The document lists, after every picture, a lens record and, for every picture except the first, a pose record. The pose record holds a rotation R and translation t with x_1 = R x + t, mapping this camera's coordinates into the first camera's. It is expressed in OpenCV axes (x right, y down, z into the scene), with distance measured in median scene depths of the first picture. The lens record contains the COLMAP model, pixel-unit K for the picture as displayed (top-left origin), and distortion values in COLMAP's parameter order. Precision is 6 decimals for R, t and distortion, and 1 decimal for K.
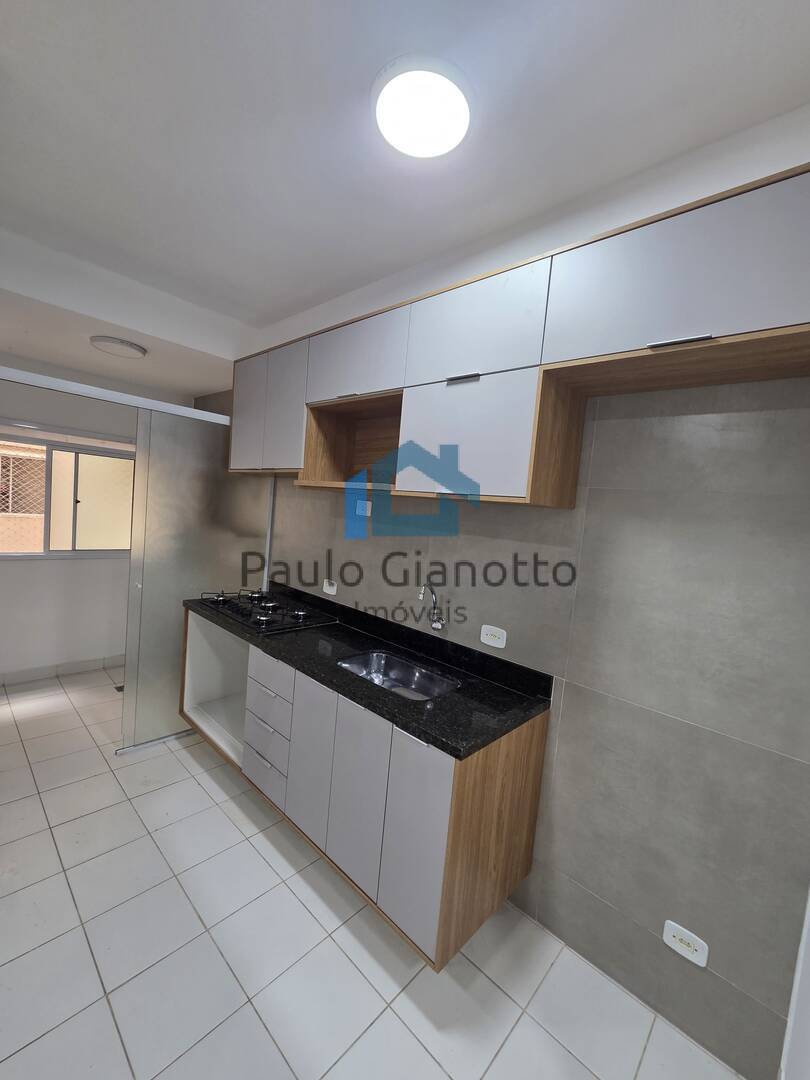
lens RADIAL K [[441.8, 0, 400.6], [0, 441.8, 540.3], [0, 0, 1]] dist [0.003958, -0.001349]
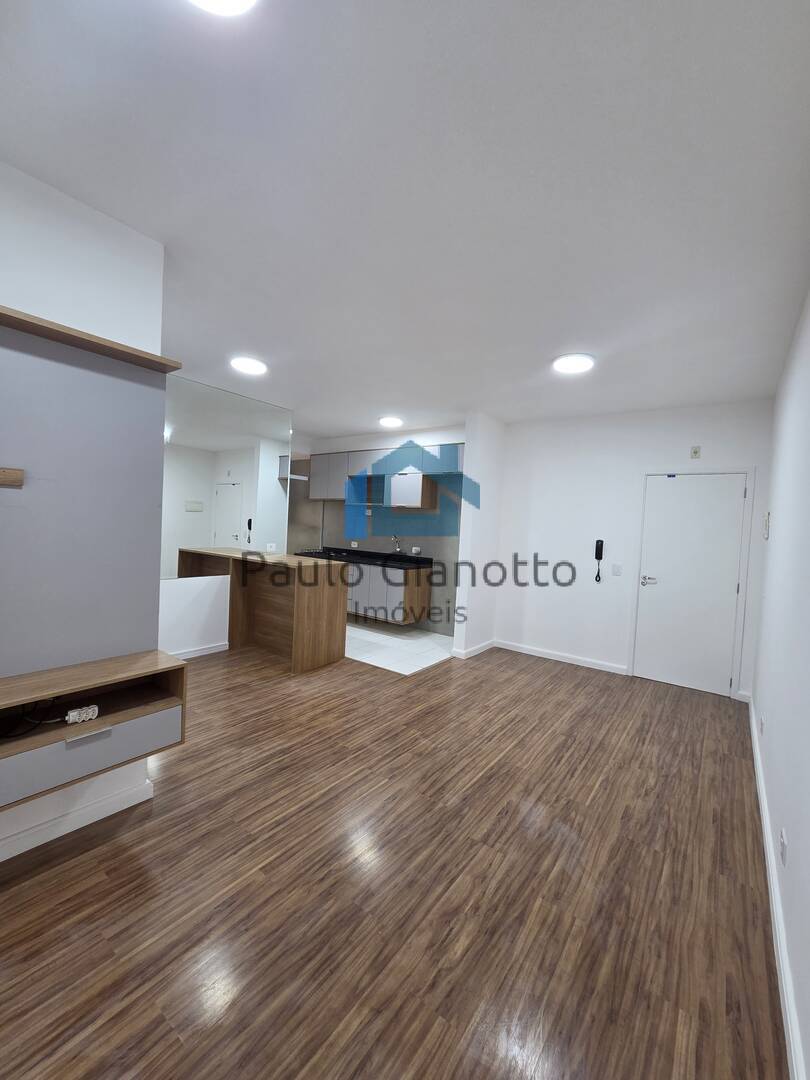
lens RADIAL K [[441.8, 0, 408.4], [0, 441.8, 543.9], [0, 0, 1]] dist [0.003958, -0.001349]
pose [[0.990530, -0.044964, 0.129729, -0.271128], [0.047656, 0.998707, -0.017723, 0.241418], [-0.128764, 0.023738, 0.991391, -2.291509]]
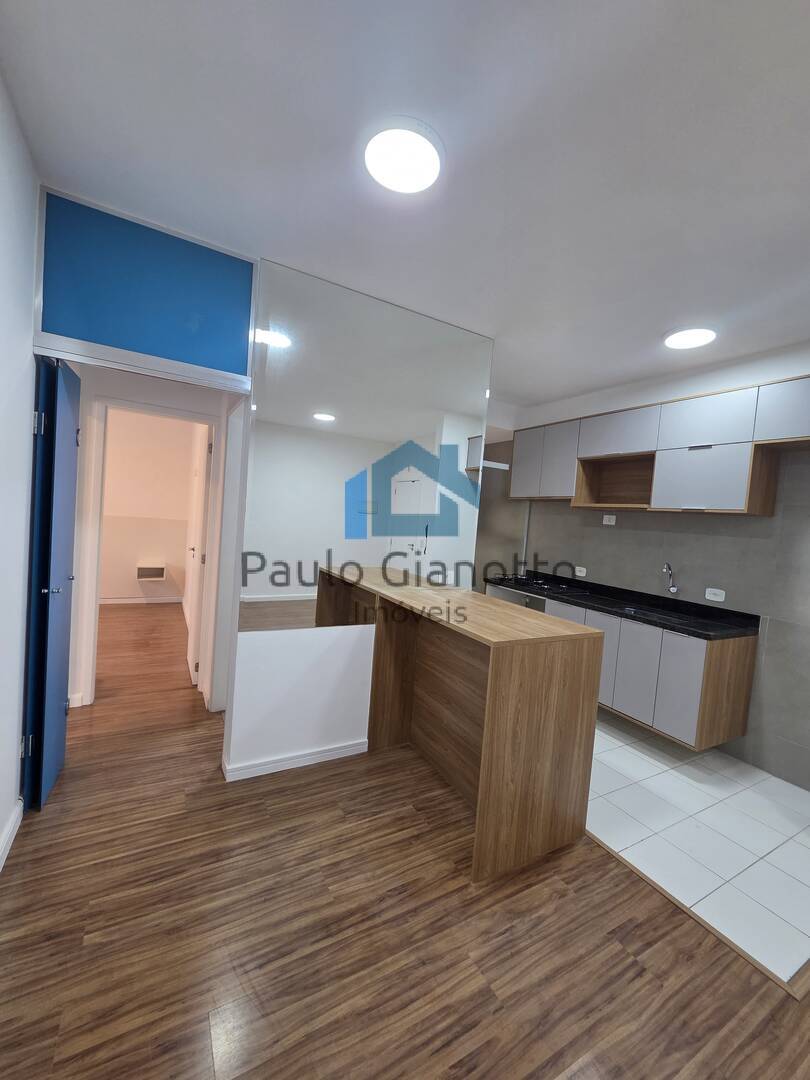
lens RADIAL K [[441.8, 0, 402.0], [0, 441.8, 541.2], [0, 0, 1]] dist [0.003958, -0.001349]
pose [[0.956294, 0.000154, -0.292408, -0.454946], [-0.012008, 0.999177, -0.038745, 0.101406], [0.292162, 0.040563, 0.955508, -0.996125]]
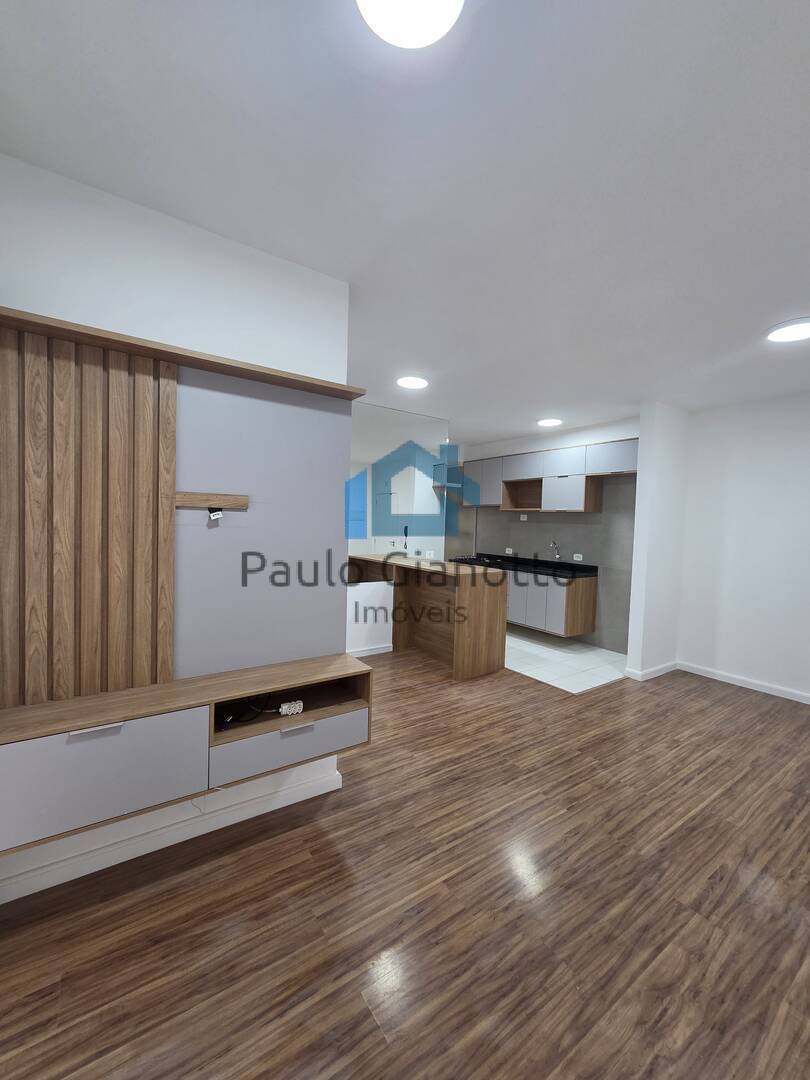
lens RADIAL K [[441.8, 0, 407.2], [0, 441.8, 544.0], [0, 0, 1]] dist [0.003958, -0.001349]
pose [[0.979702, -0.050045, -0.194112, -0.352286], [0.043073, 0.998272, -0.039976, 0.211171], [0.195777, 0.030804, 0.980165, -2.266842]]
